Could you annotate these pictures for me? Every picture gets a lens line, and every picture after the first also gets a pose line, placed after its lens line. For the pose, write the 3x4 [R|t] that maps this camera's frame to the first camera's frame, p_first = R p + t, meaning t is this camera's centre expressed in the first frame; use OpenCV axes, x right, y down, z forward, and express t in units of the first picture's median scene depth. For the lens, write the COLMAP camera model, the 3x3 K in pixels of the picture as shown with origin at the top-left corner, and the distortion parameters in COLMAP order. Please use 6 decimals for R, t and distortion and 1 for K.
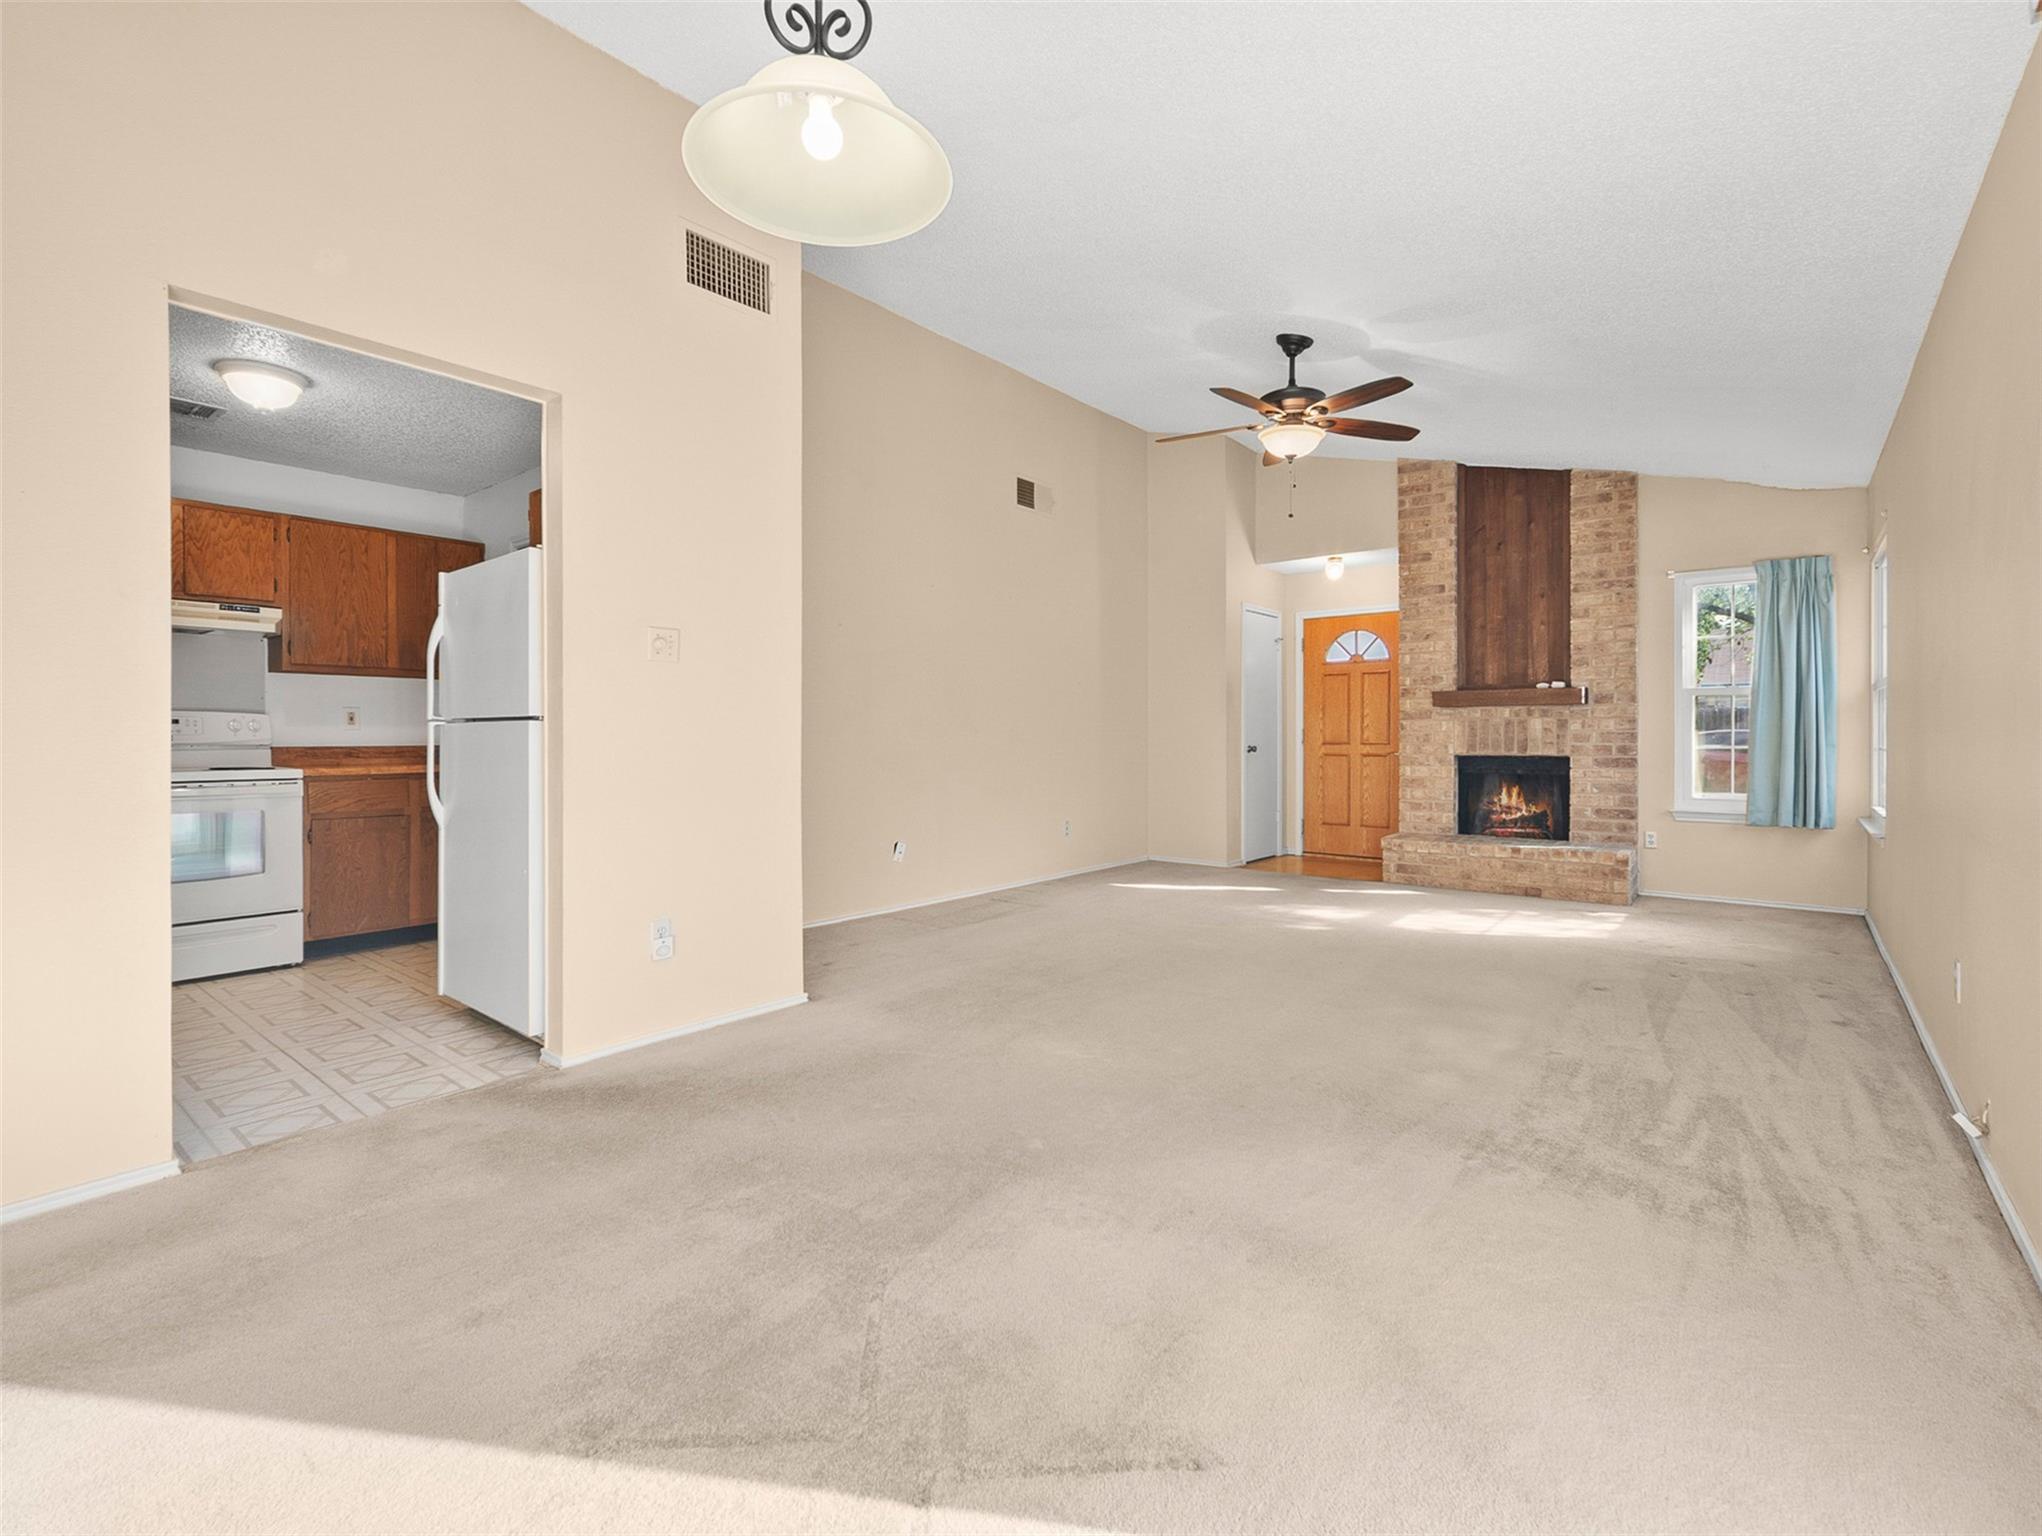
lens RADIAL K [[926.5, 0, 1036.3], [0, 926.5, 740.6], [0, 0, 1]] dist [-0.002508, -0.000720]
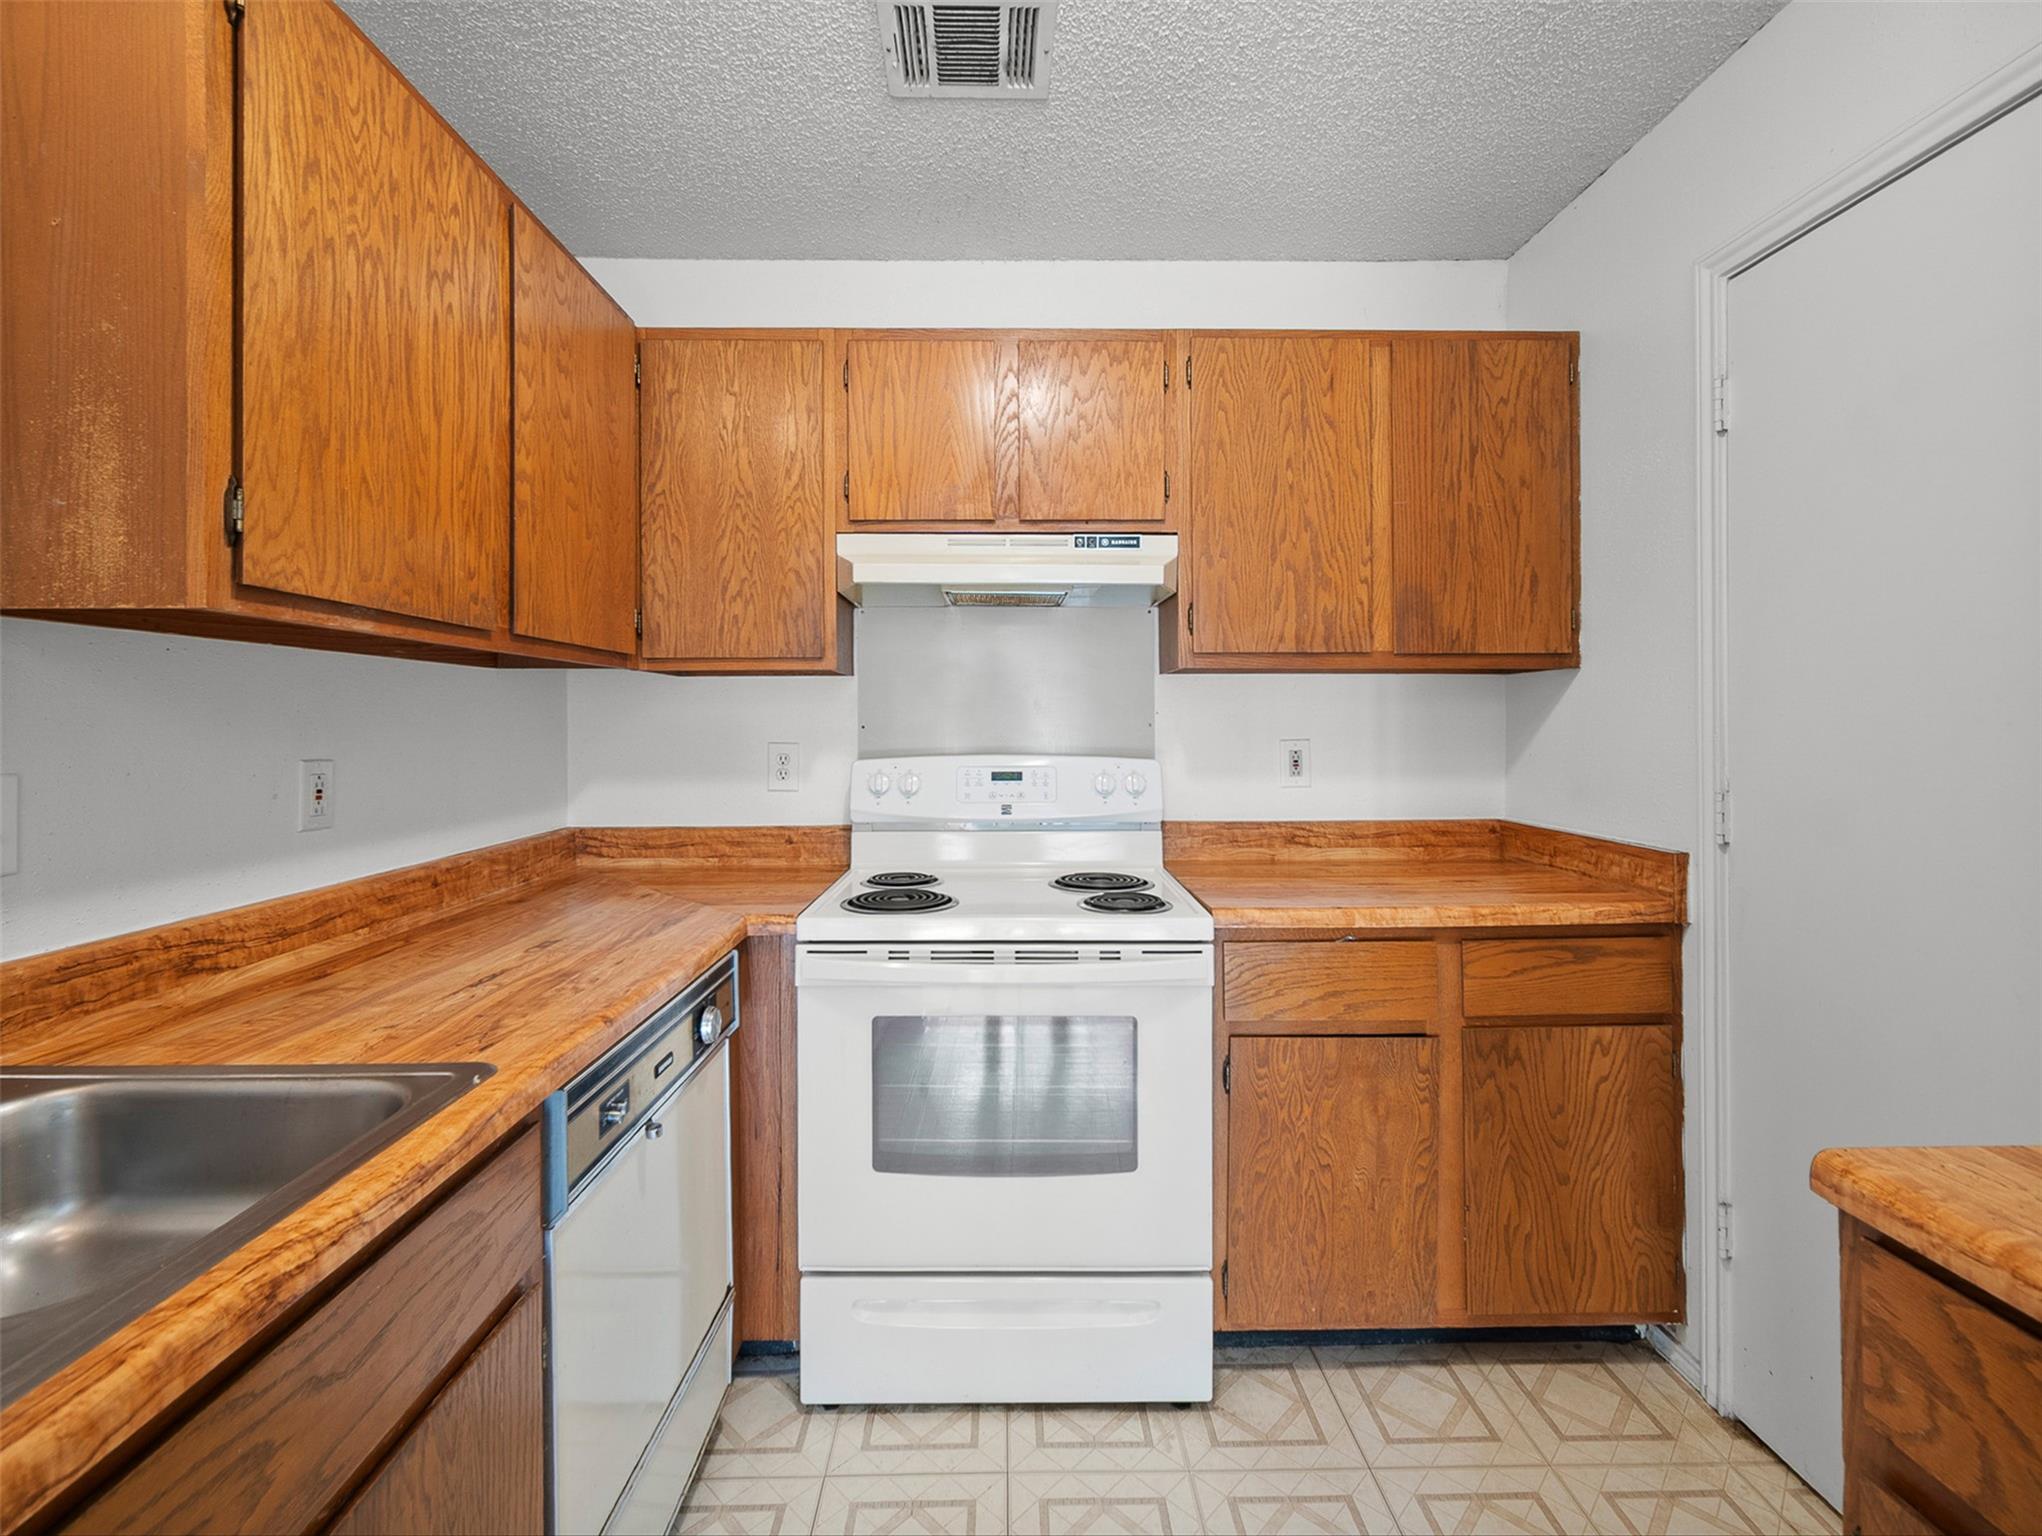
lens RADIAL K [[926.5, 0, 1021.2], [0, 926.5, 723.0], [0, 0, 1]] dist [-0.002508, -0.000720]
pose [[0.638022, 0.002013, -0.770015, -0.509772], [-0.001276, 0.999998, 0.001556, -0.049906], [0.770017, -0.000010, 0.638024, 0.645323]]
